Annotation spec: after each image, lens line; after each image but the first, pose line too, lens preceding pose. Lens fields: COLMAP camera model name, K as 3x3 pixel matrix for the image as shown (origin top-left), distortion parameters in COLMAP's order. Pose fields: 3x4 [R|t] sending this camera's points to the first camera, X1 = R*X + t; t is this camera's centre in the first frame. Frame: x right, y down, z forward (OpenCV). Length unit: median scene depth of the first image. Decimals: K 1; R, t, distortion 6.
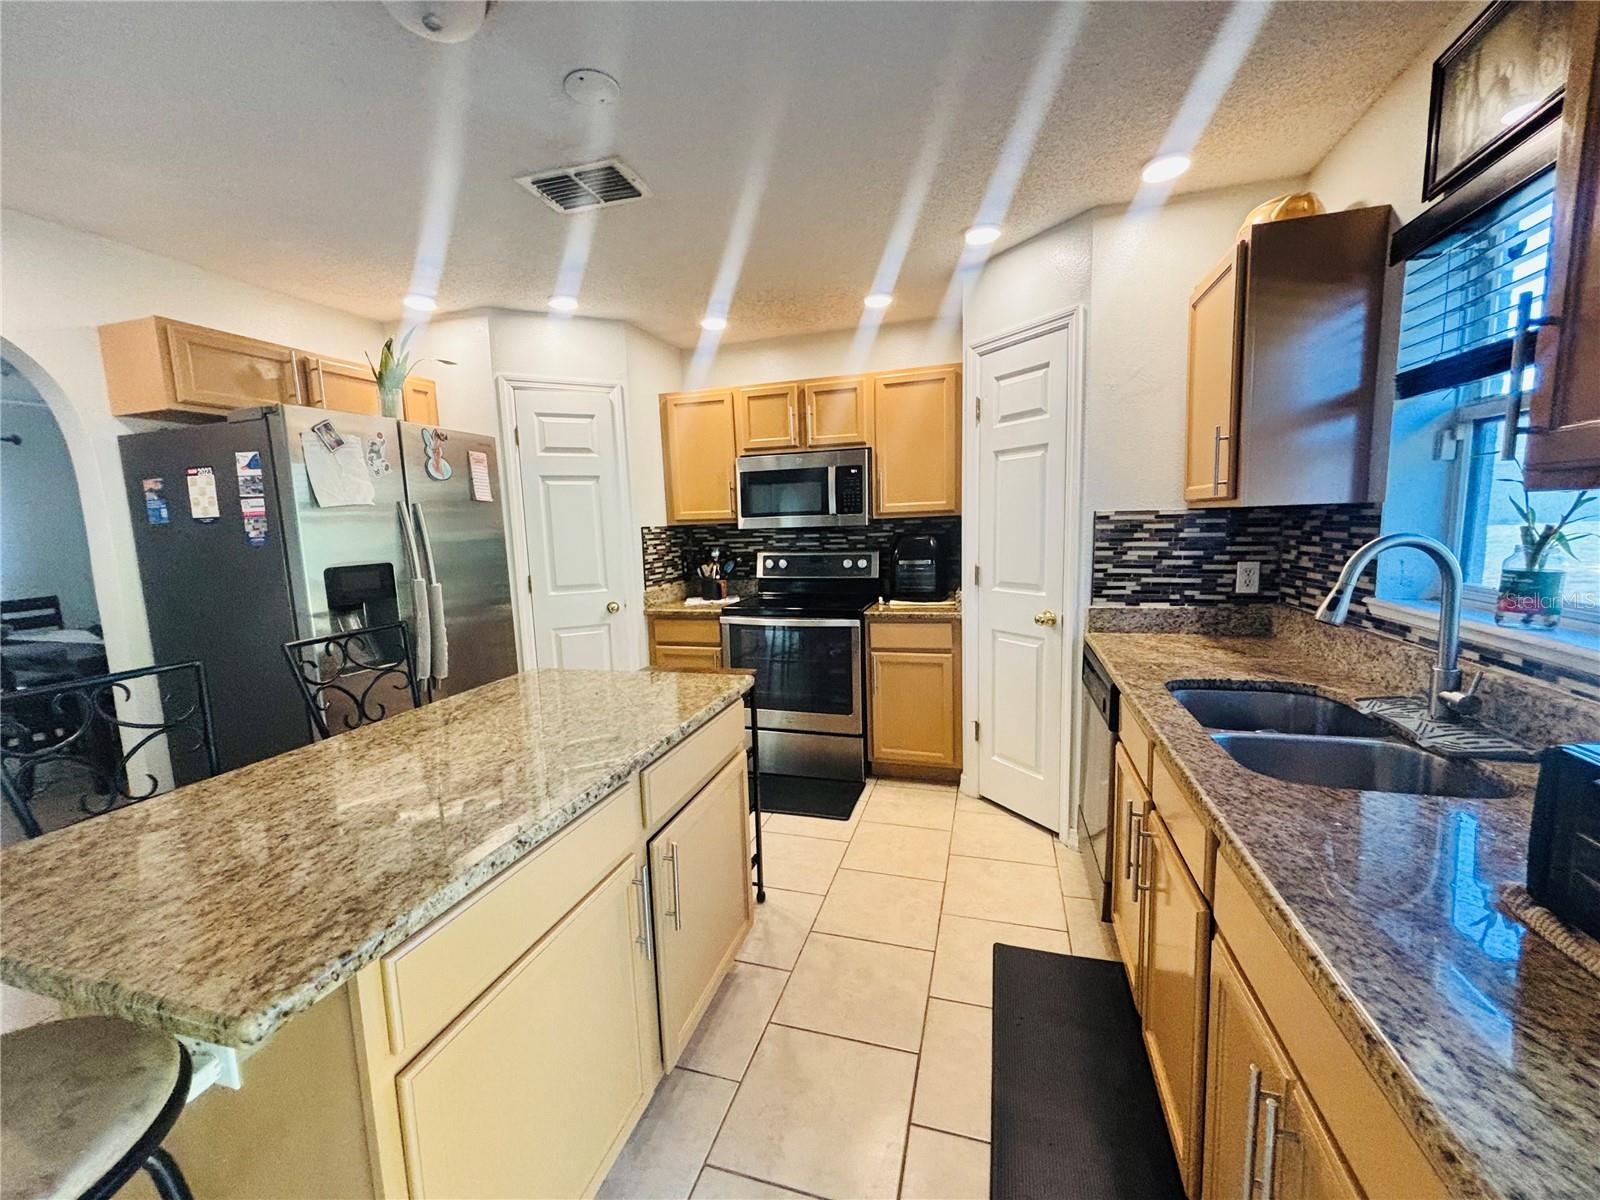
lens RADIAL K [[643.5, 0, 798.4], [0, 643.5, 596.4], [0, 0, 1]] dist [-0.002317, 0.000892]
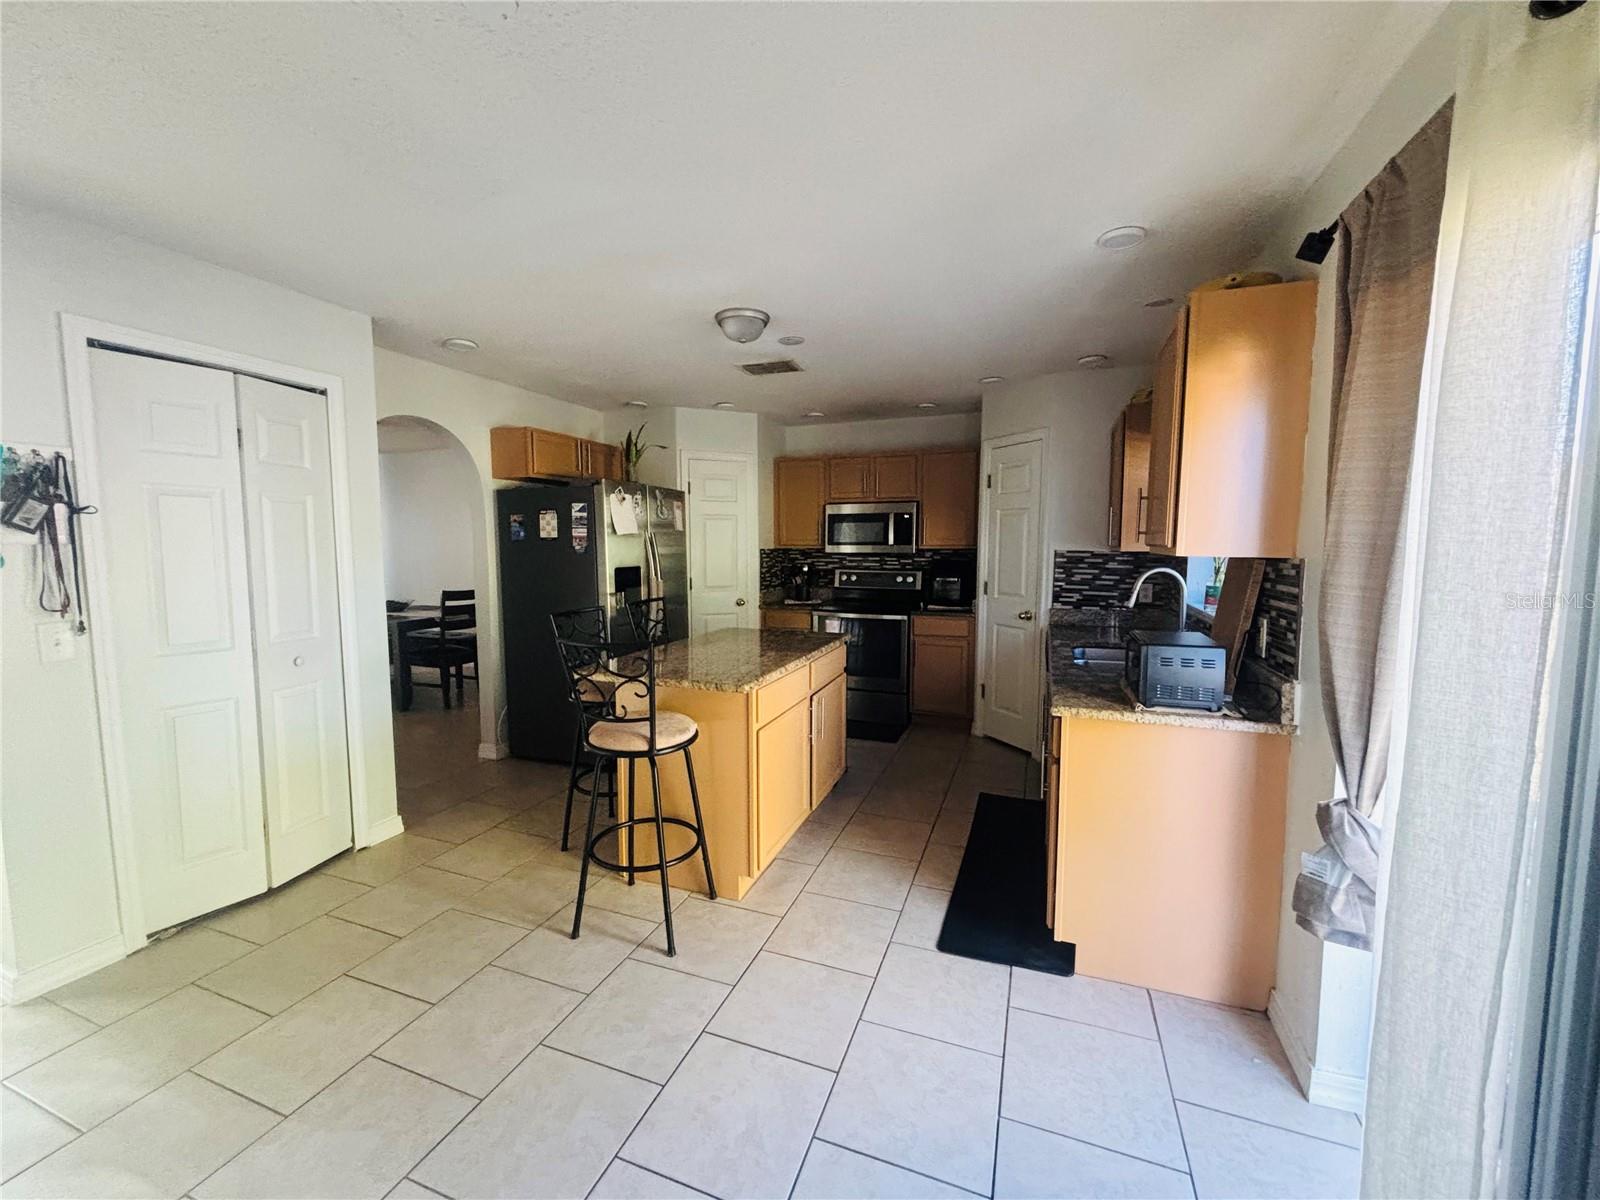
lens RADIAL K [[643.5, 0, 795.4], [0, 643.5, 600.7], [0, 0, 1]] dist [-0.002317, 0.000892]
pose [[0.997211, 0.039125, -0.063558, -0.097042], [-0.040781, 0.998856, -0.024971, 0.066771], [0.062508, 0.027494, 0.997666, -0.701428]]
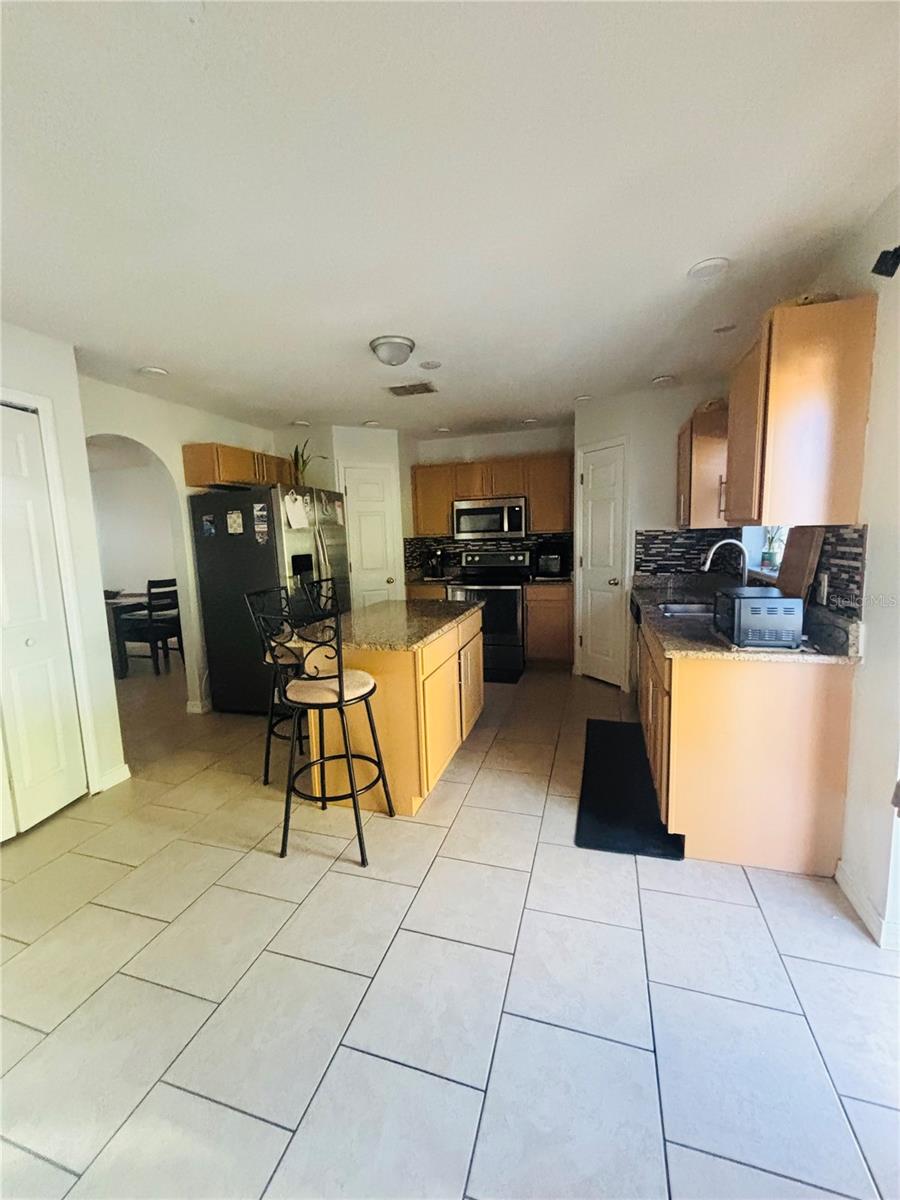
lens RADIAL K [[482.6, 0, 448.8], [0, 482.6, 598.9], [0, 0, 1]] dist [-0.002317, 0.000892]
pose [[0.999998, 0.001554, -0.001427, -0.164175], [-0.001534, 0.999901, 0.013953, 0.075195], [0.001449, -0.013951, 0.999902, -0.624133]]
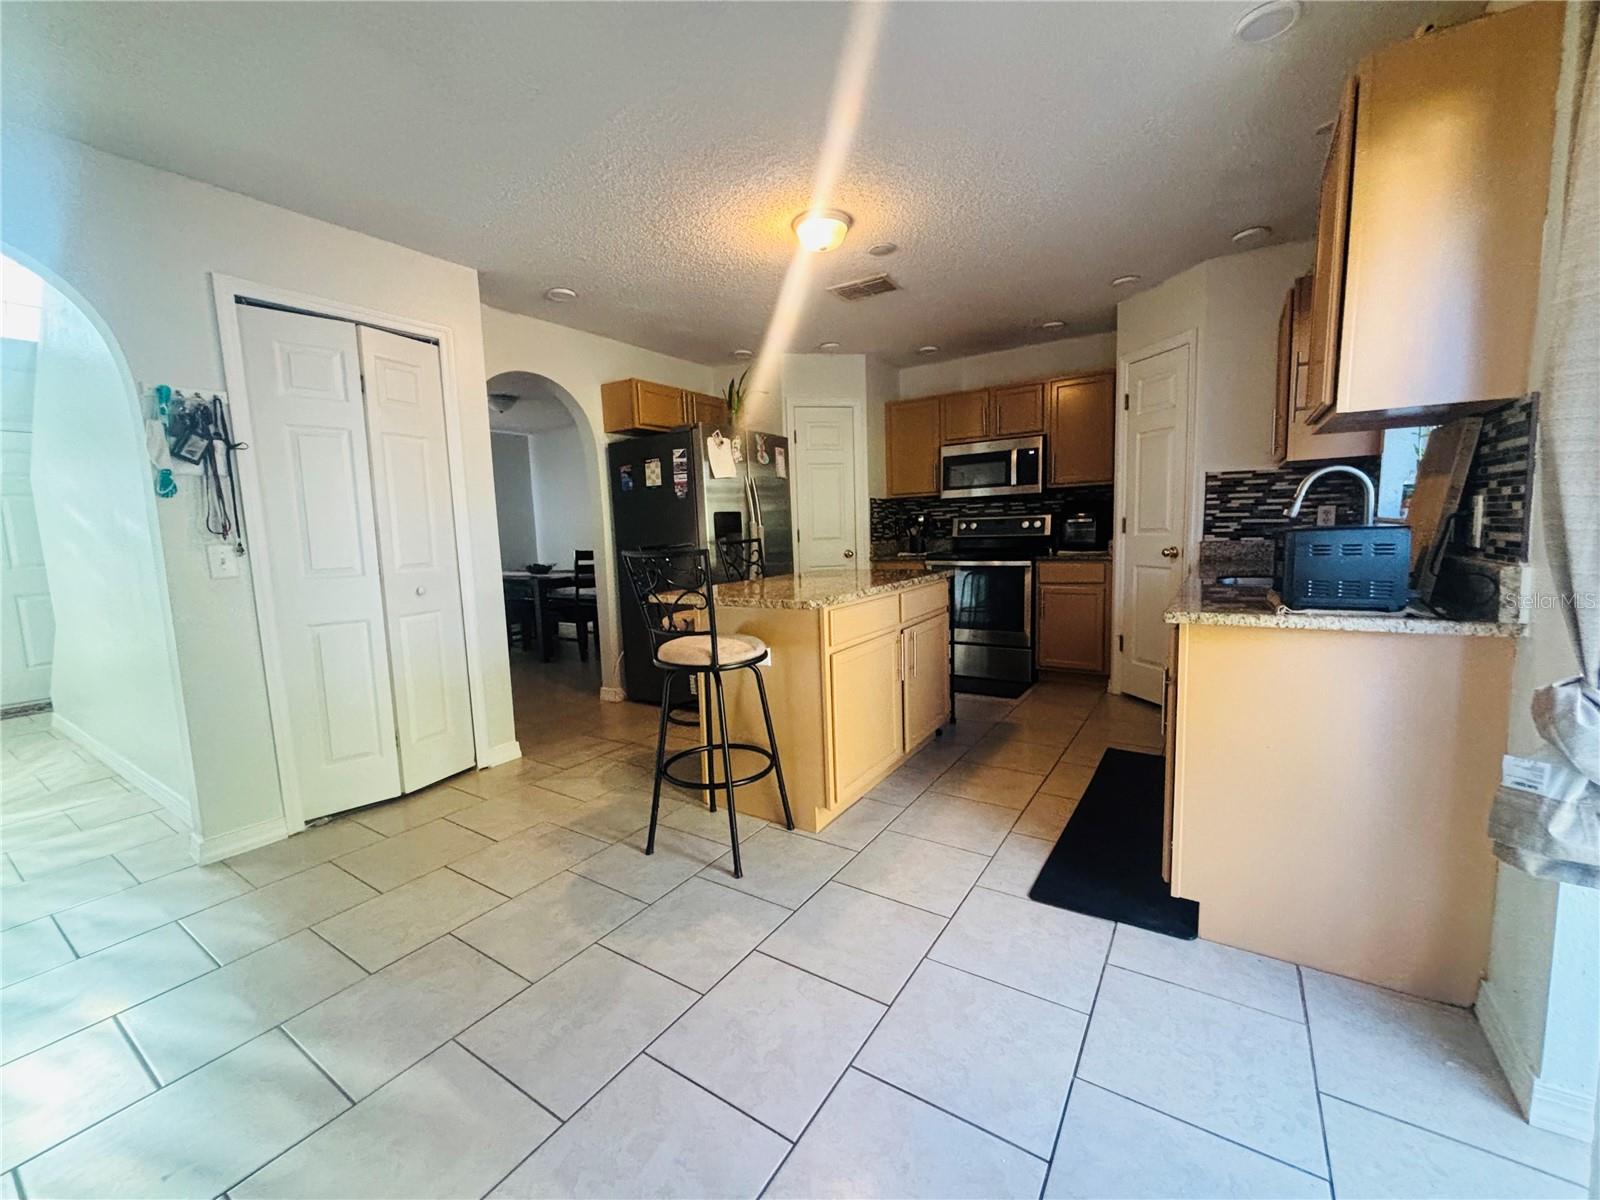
lens RADIAL K [[643.5, 0, 794.6], [0, 643.5, 600.4], [0, 0, 1]] dist [-0.002317, 0.000892]
pose [[0.958673, 0.031965, -0.282709, 0.003680], [-0.030498, 0.999489, 0.009591, 0.164063], [0.282871, -0.000572, 0.959158, -0.613215]]
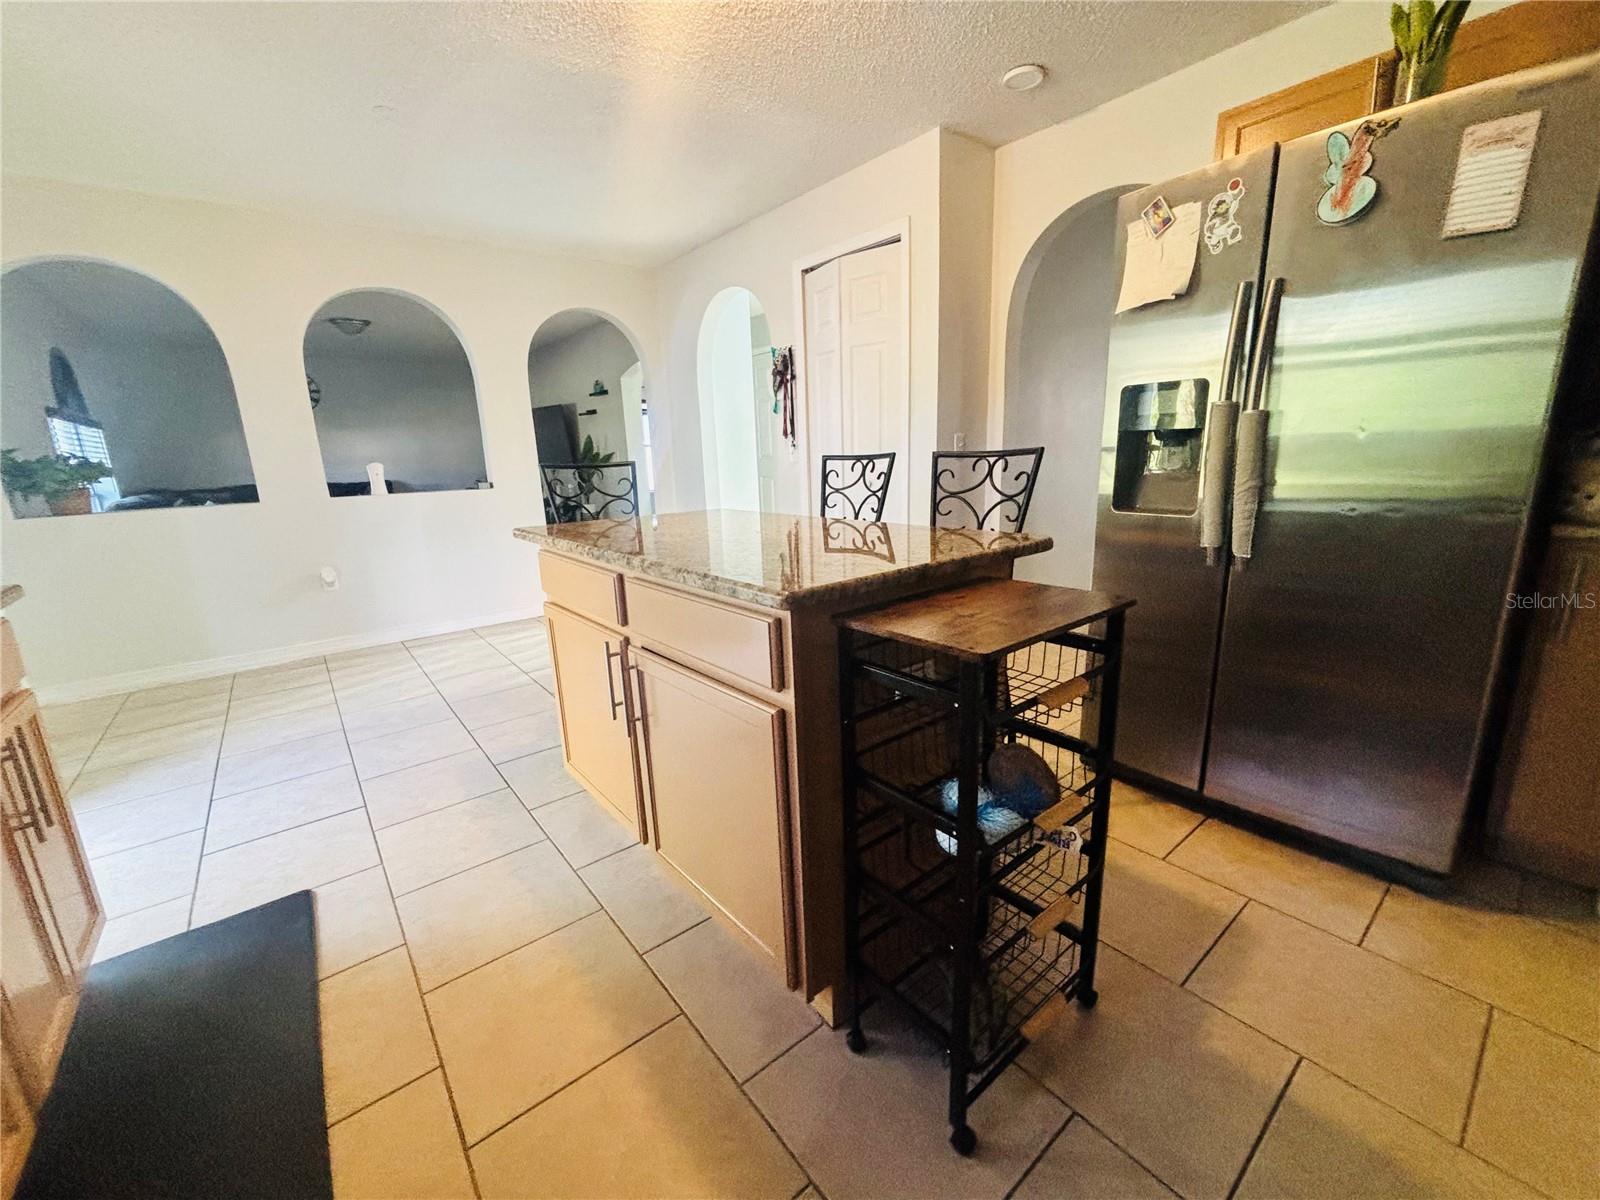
lens RADIAL K [[643.5, 0, 800.3], [0, 643.5, 605.7], [0, 0, 1]] dist [-0.002317, 0.000892]
pose [[-0.552160, 0.246539, -0.796453, 0.266090], [-0.047688, 0.944377, 0.325389, -0.023781], [0.832373, 0.217648, -0.509690, 1.034272]]
